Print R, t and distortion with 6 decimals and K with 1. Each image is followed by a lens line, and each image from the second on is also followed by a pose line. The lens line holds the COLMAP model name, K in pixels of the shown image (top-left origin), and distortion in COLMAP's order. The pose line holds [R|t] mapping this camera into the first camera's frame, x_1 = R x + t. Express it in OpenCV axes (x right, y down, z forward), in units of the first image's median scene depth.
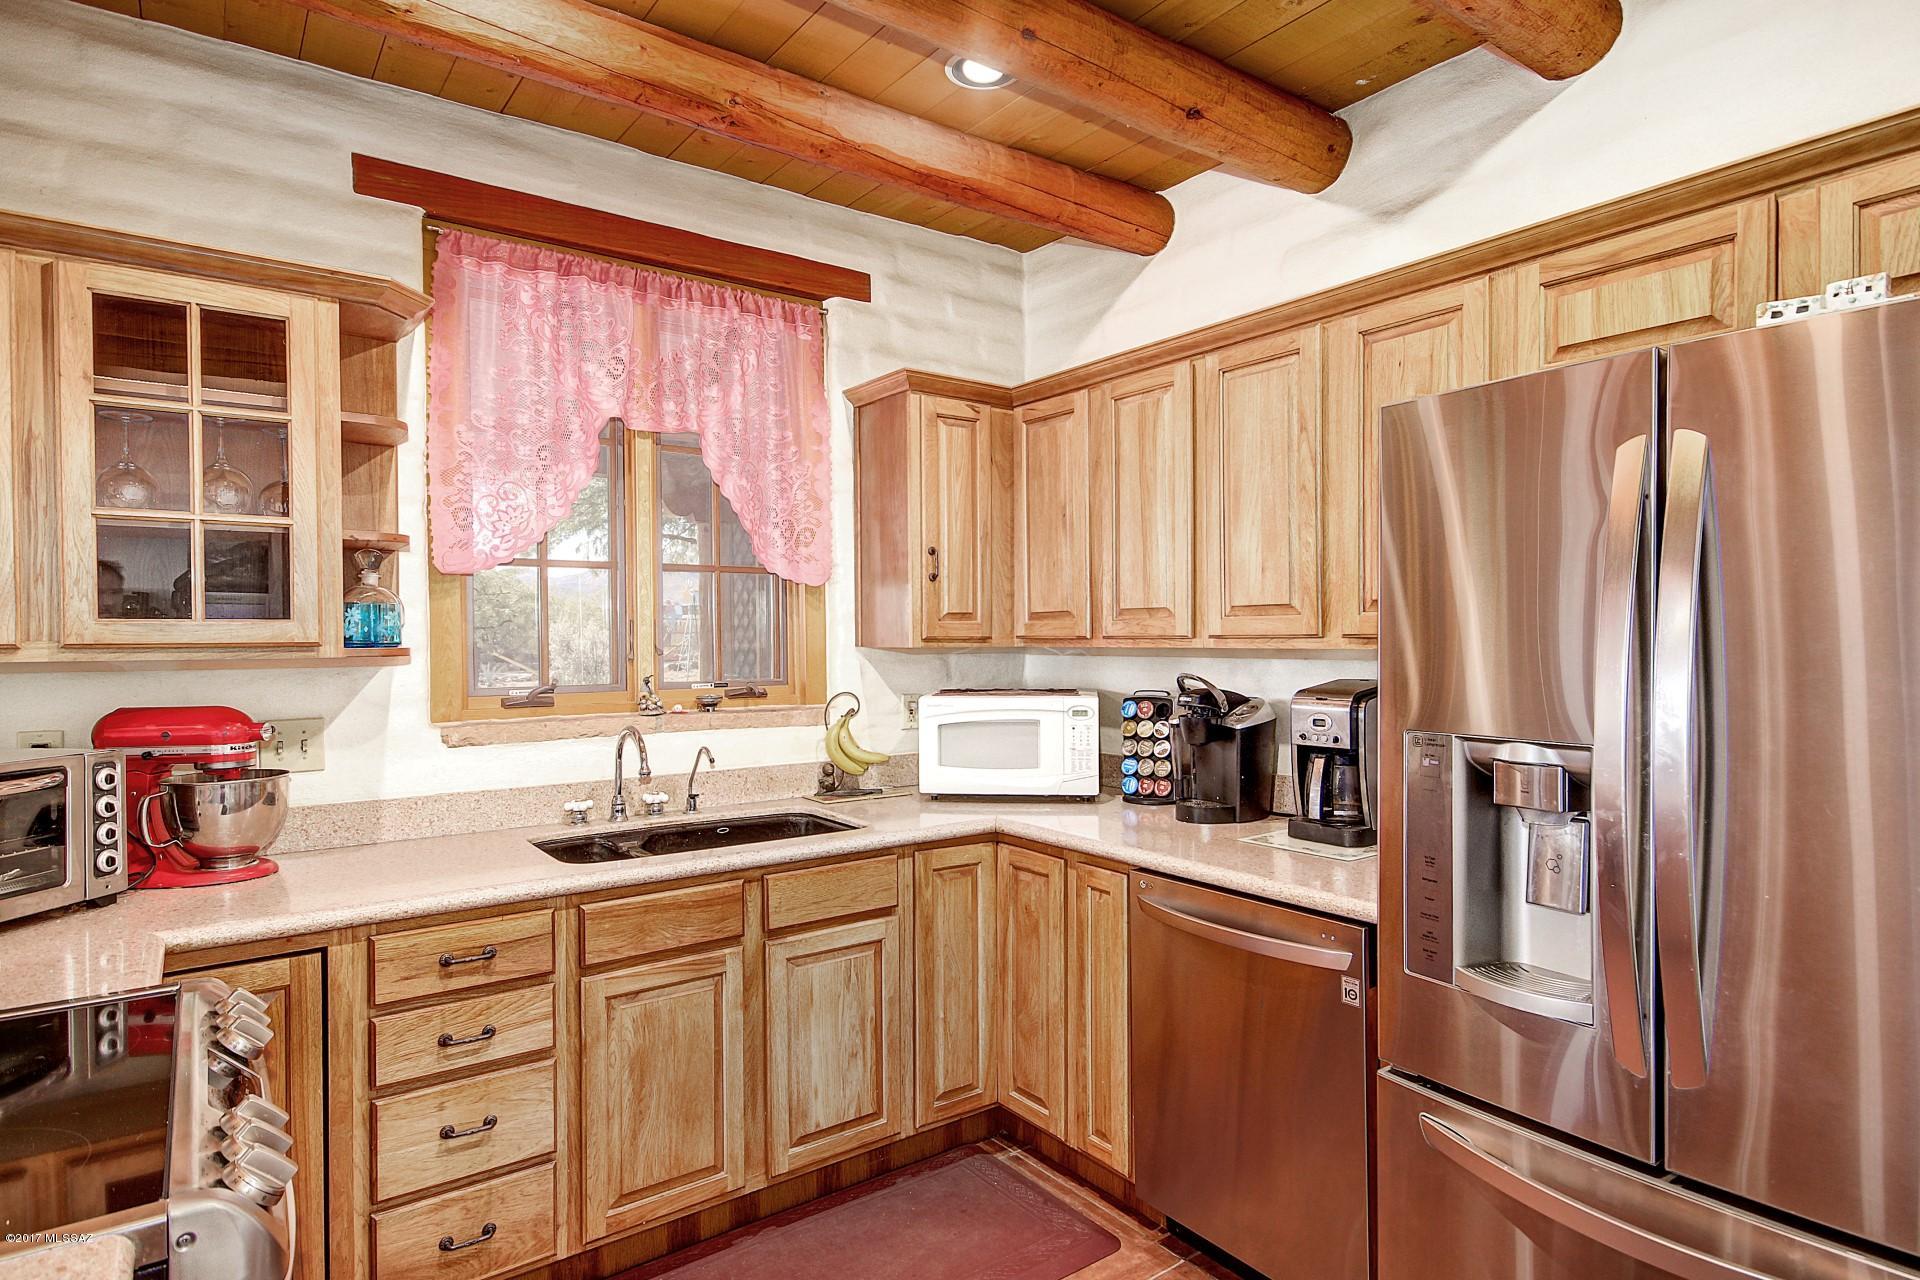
lens RADIAL K [[1032.7, 0, 975.1], [0, 1032.7, 641.2], [0, 0, 1]] dist [0.006576, 0.002414]
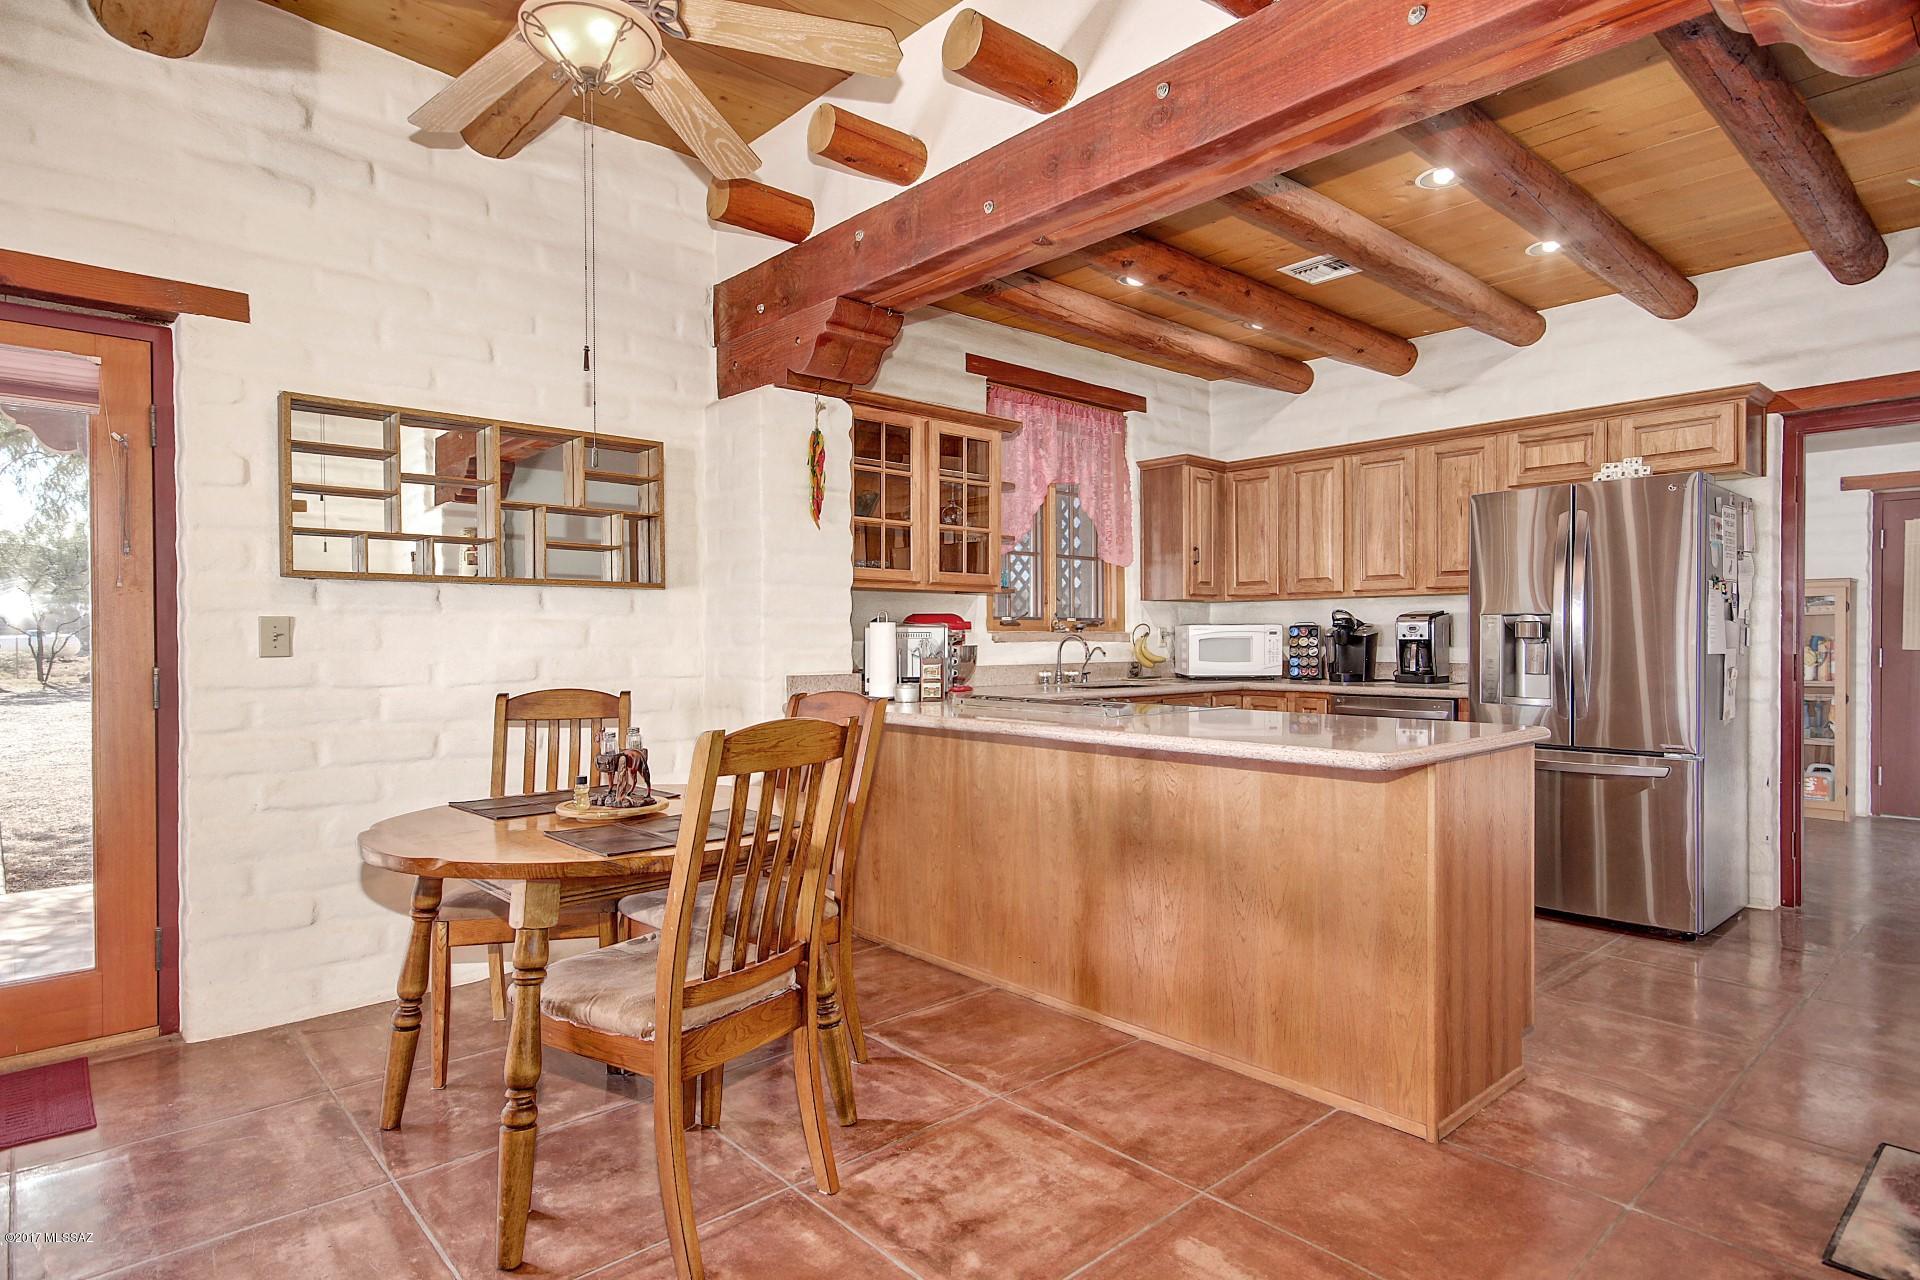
lens RADIAL K [[1032.7, 0, 965.3], [0, 1032.7, 640.0], [0, 0, 1]] dist [0.006576, 0.002414]
pose [[0.994335, 0.001973, 0.106276, -0.804742], [-0.001350, 0.999981, -0.005937, 0.112417], [-0.106286, 0.005760, 0.994319, -1.027198]]
